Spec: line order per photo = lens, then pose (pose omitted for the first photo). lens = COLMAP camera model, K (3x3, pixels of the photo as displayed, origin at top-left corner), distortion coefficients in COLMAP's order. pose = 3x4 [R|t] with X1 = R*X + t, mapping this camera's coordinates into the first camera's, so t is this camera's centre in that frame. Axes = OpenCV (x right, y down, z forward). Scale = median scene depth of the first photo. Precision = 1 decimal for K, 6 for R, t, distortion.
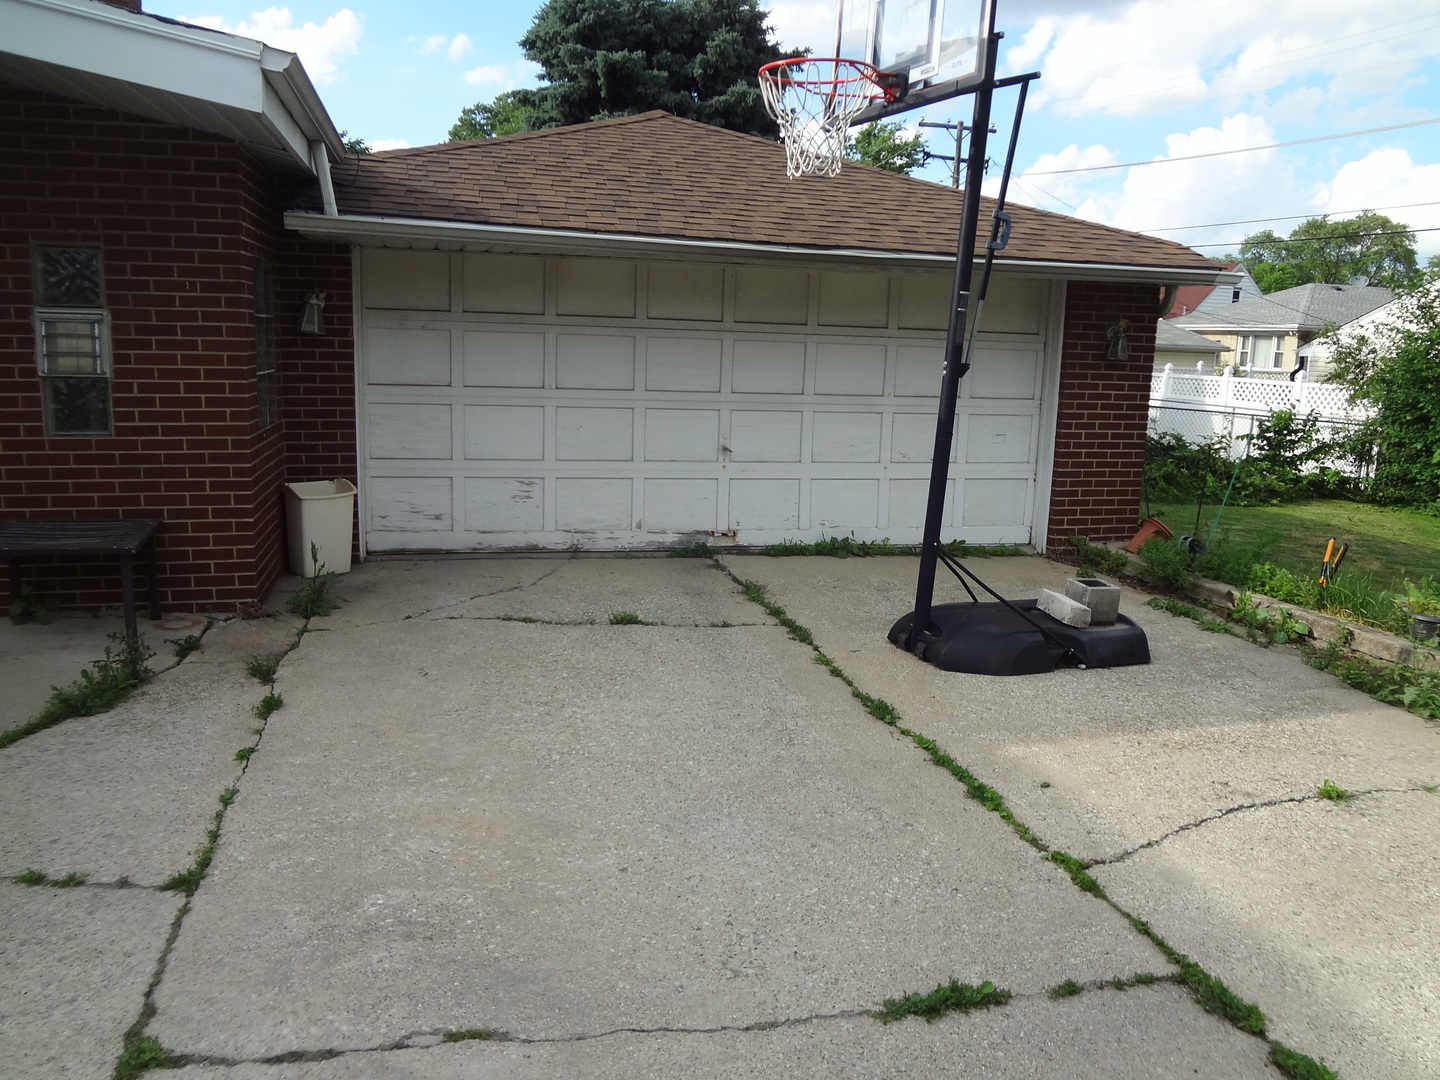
lens RADIAL K [[1065.6, 0, 720.0], [0, 1065.6, 540.0], [0, 0, 1]] dist [-0.062553, 0.018404]
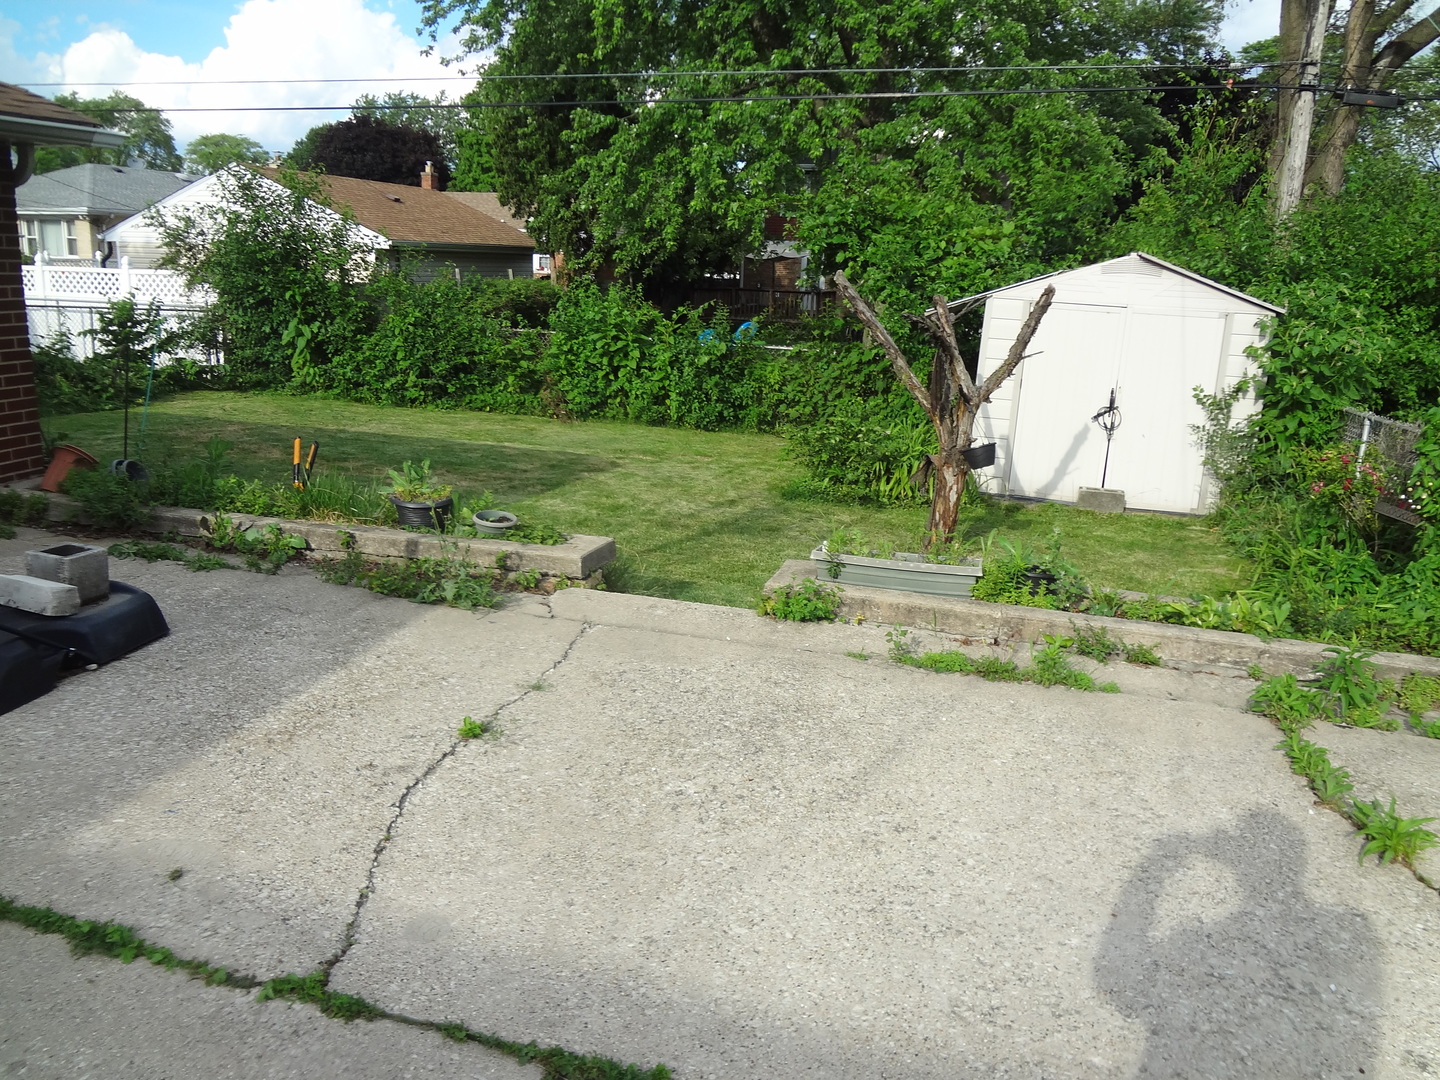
lens RADIAL K [[1080.1, 0, 720.0], [0, 1080.1, 540.0], [0, 0, 1]] dist [-0.049003, 0.009565]
pose [[0.520117, -0.221386, 0.824904, -0.013415], [0.138538, 0.974900, 0.174290, -0.025838], [-0.842784, 0.023629, 0.537732, 0.185685]]
